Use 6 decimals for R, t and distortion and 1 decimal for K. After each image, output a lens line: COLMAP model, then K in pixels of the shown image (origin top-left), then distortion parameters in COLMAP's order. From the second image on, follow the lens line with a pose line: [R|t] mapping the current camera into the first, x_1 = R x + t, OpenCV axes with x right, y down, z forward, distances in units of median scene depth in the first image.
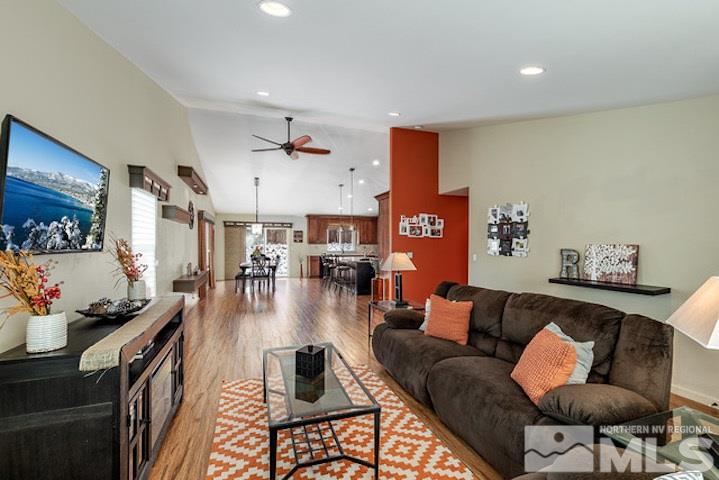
lens RADIAL K [[323.7, 0, 358.3], [0, 323.7, 242.2], [0, 0, 1]] dist [0.000989, -0.000060]
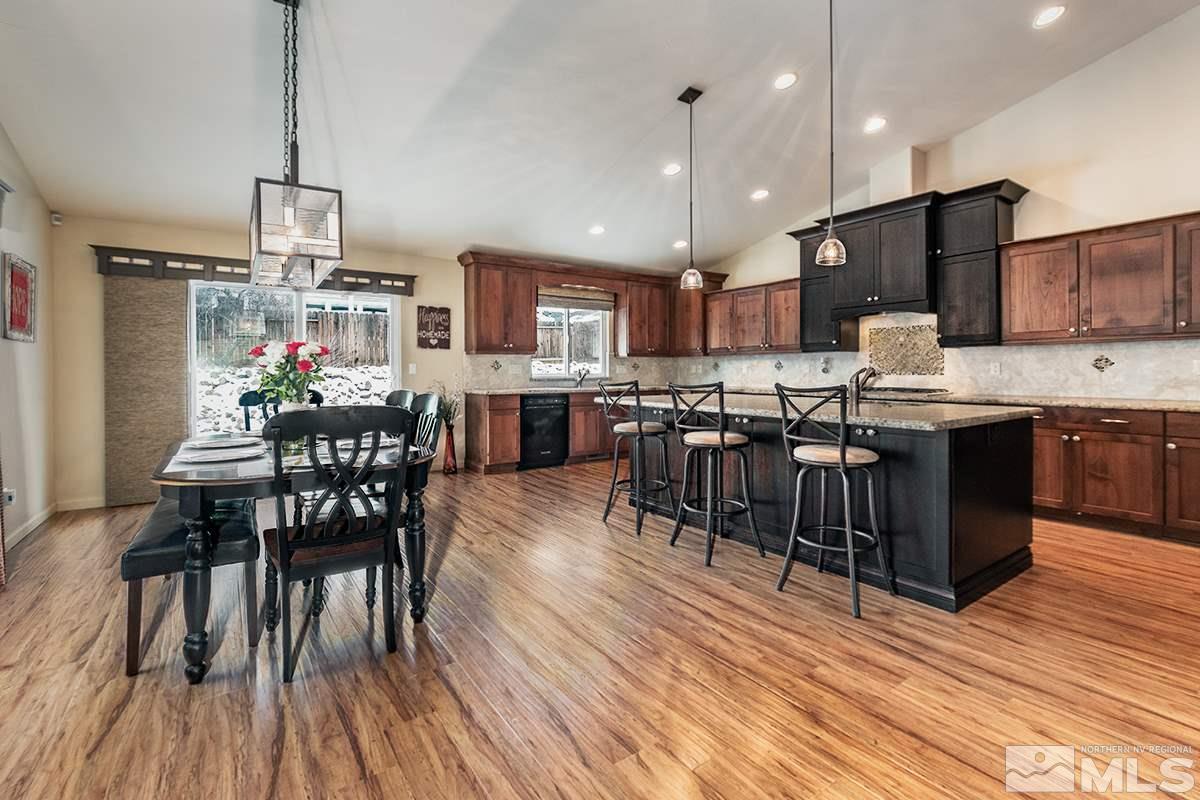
lens RADIAL K [[540.3, 0, 617.1], [0, 540.3, 365.3], [0, 0, 1]] dist [0.000989, -0.000060]
pose [[0.953167, -0.002282, 0.302435, -0.177823], [0.004820, 0.999959, -0.007645, 0.020394], [-0.302405, 0.008744, 0.953139, 0.508598]]
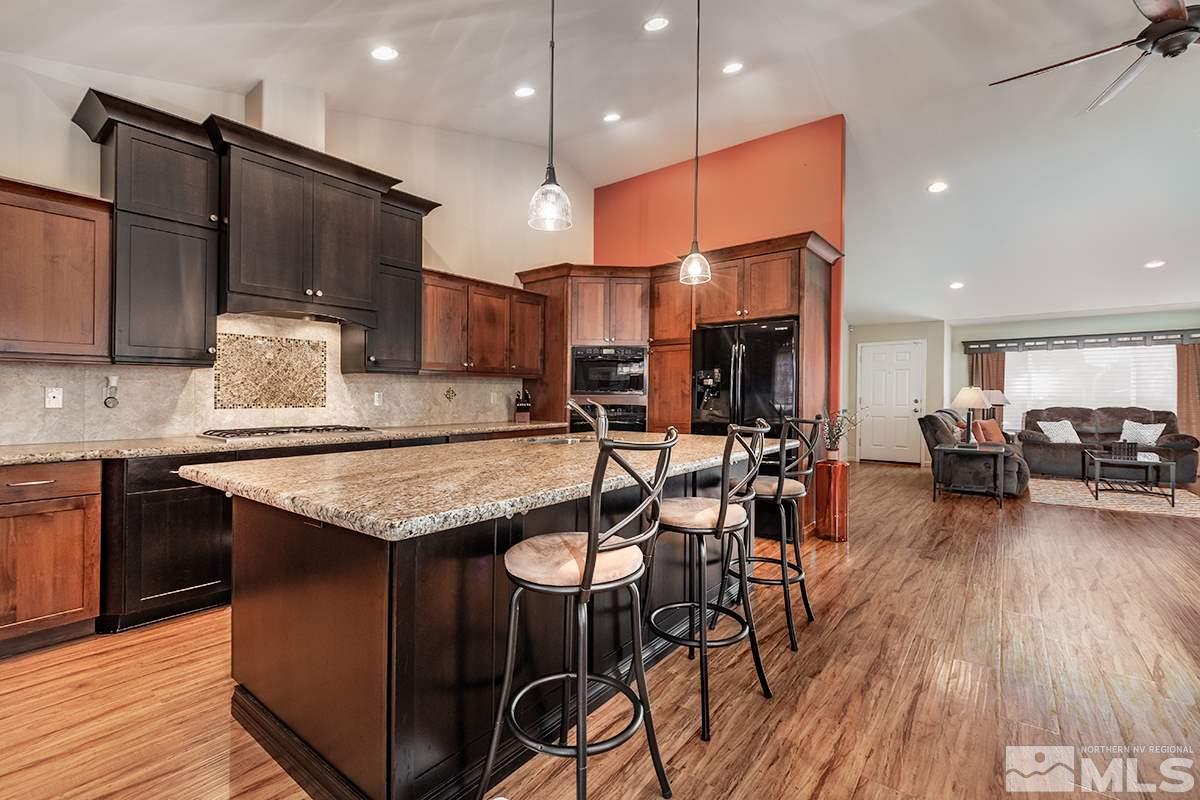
lens RADIAL K [[540.3, 0, 589.2], [0, 540.3, 403.4], [0, 0, 1]] dist [0.000989, -0.000060]
pose [[-0.543725, -0.010297, 0.839200, -0.169674], [-0.000282, 0.999927, 0.012086, 0.019684], [-0.839264, 0.006335, -0.543688, 0.915947]]
